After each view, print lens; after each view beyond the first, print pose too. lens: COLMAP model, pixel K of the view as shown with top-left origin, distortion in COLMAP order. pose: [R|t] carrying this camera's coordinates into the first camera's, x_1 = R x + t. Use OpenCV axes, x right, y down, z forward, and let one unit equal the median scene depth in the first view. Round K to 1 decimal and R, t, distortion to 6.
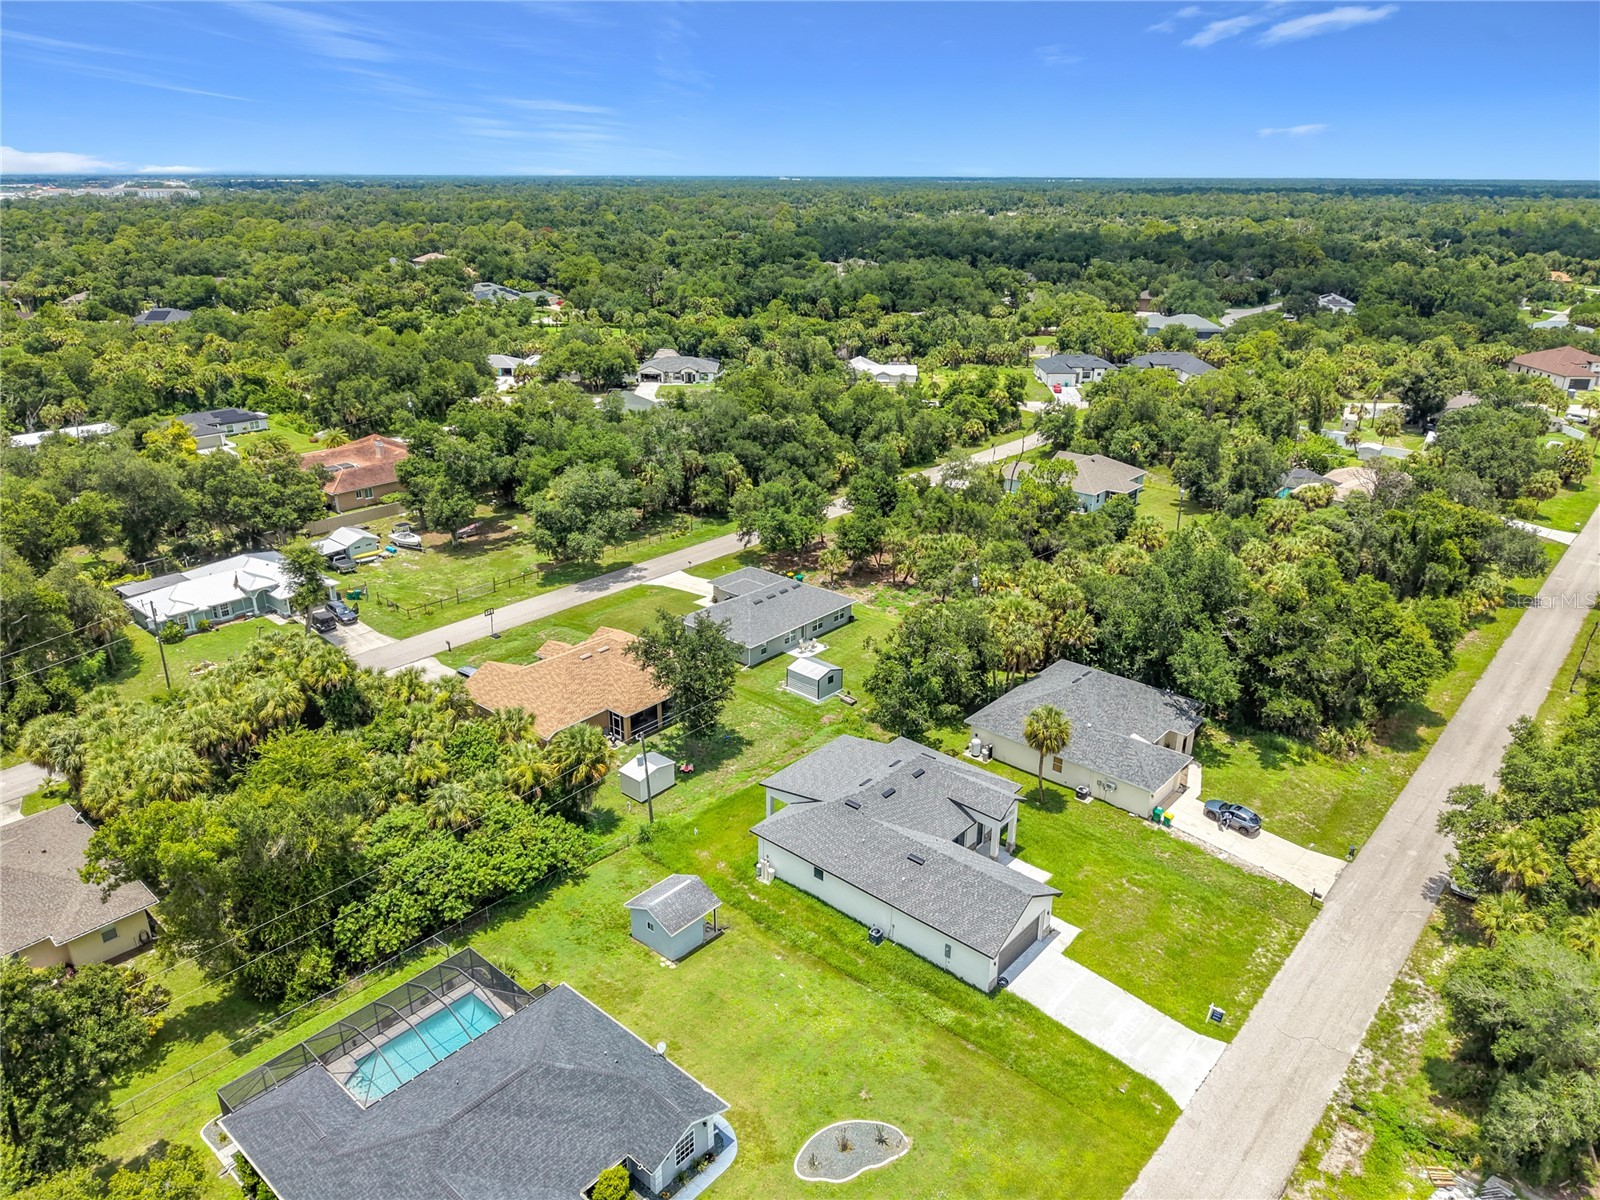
lens RADIAL K [[1070.3, 0, 801.1], [0, 1070.3, 591.7], [0, 0, 1]] dist [0.018017, -0.031342]
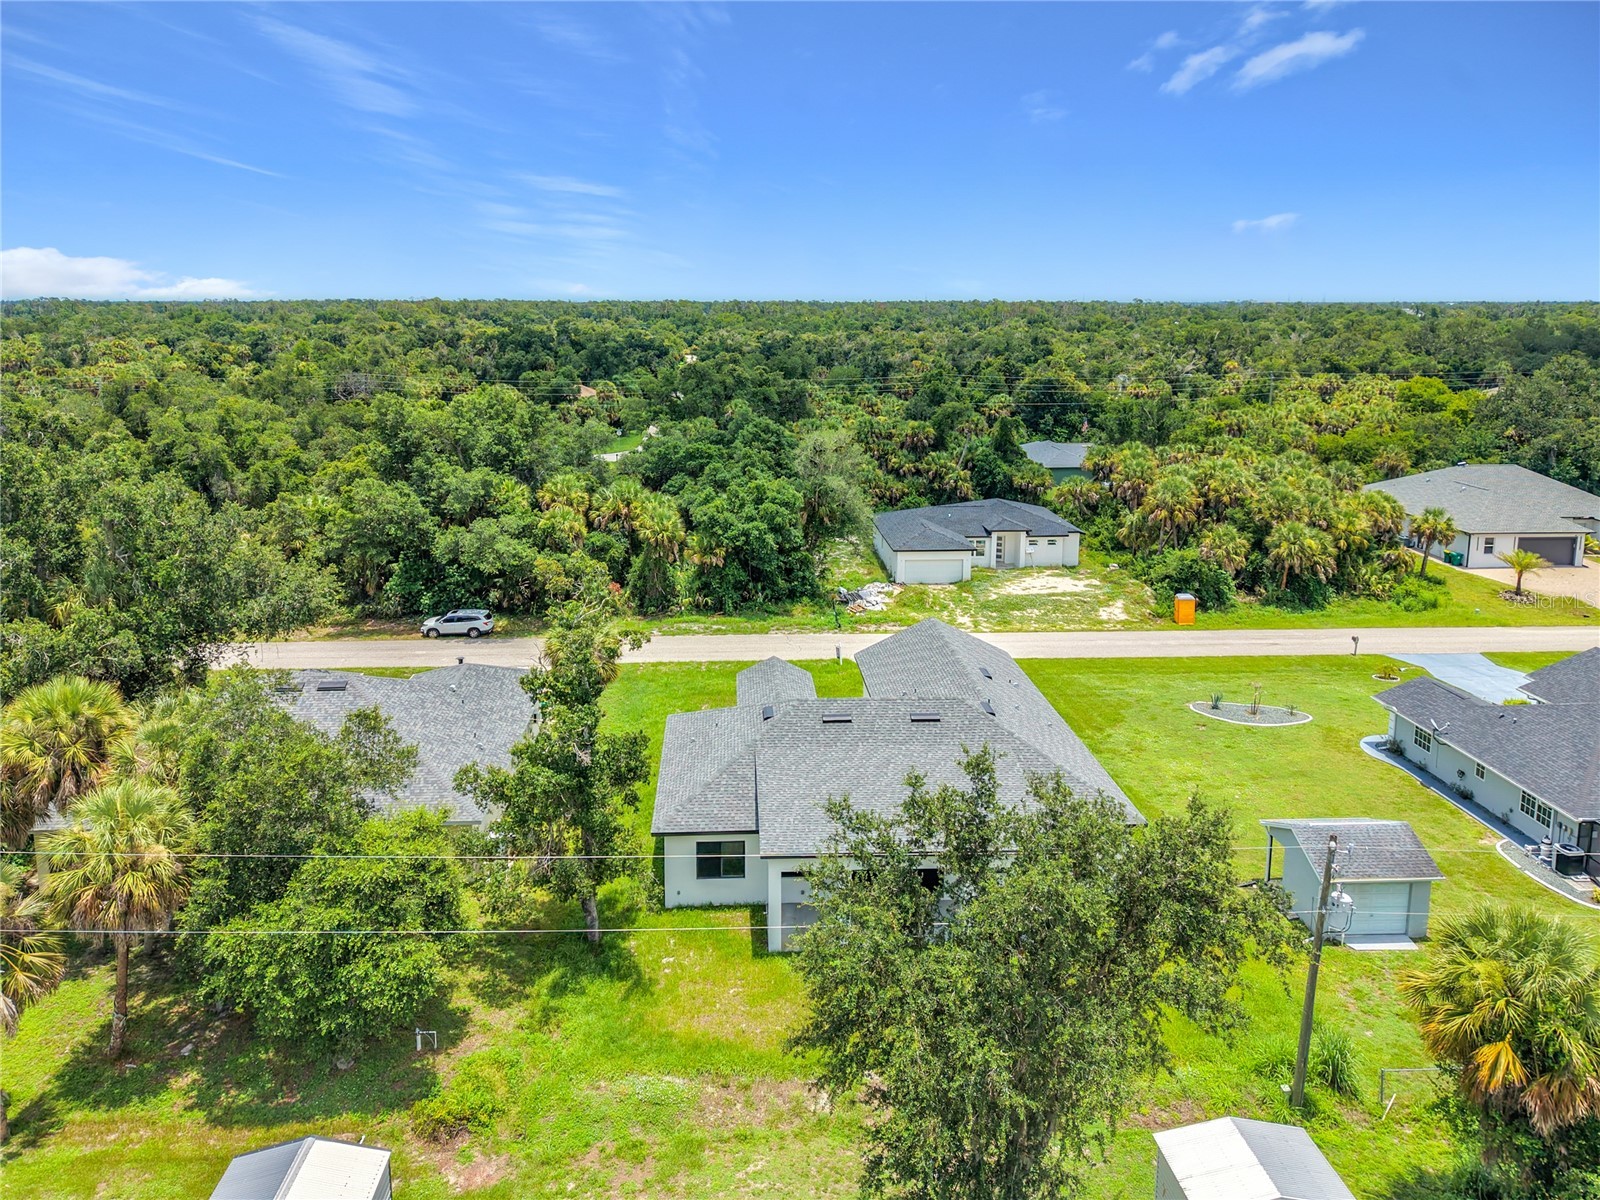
lens RADIAL K [[1093.4, 0, 769.6], [0, 1093.4, 540.8], [0, 0, 1]] dist [0.017797, -0.007013]
pose [[-0.691090, -0.156927, 0.705528, -0.253359], [0.257041, 0.858968, 0.442837, -0.162494], [-0.675518, 0.487390, -0.553287, 1.248992]]
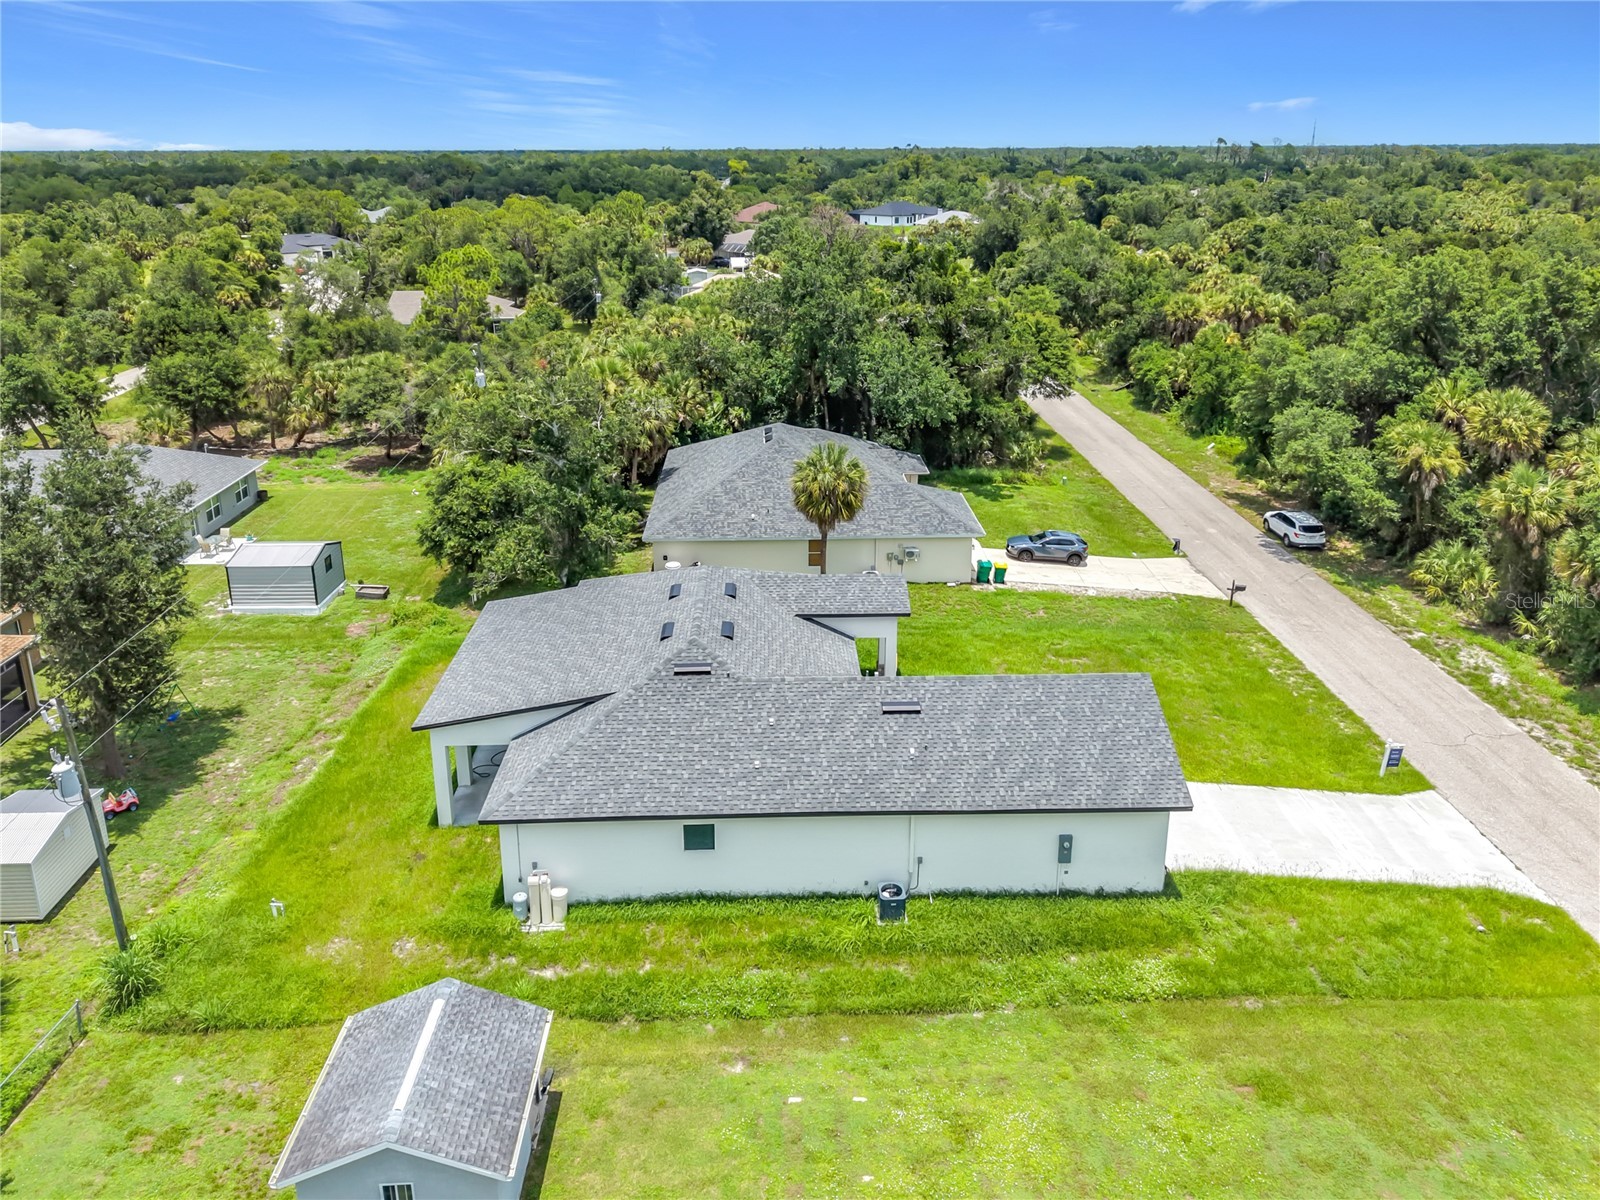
lens RADIAL K [[1122.5, 0, 786.7], [0, 1122.5, 469.6], [0, 0, 1]] dist [0.014563, -0.005468]
pose [[0.733652, -0.192725, 0.651622, -0.194289], [0.252274, 0.967653, 0.002164, 0.116852], [-0.630961, 0.162799, 0.758541, 0.551267]]
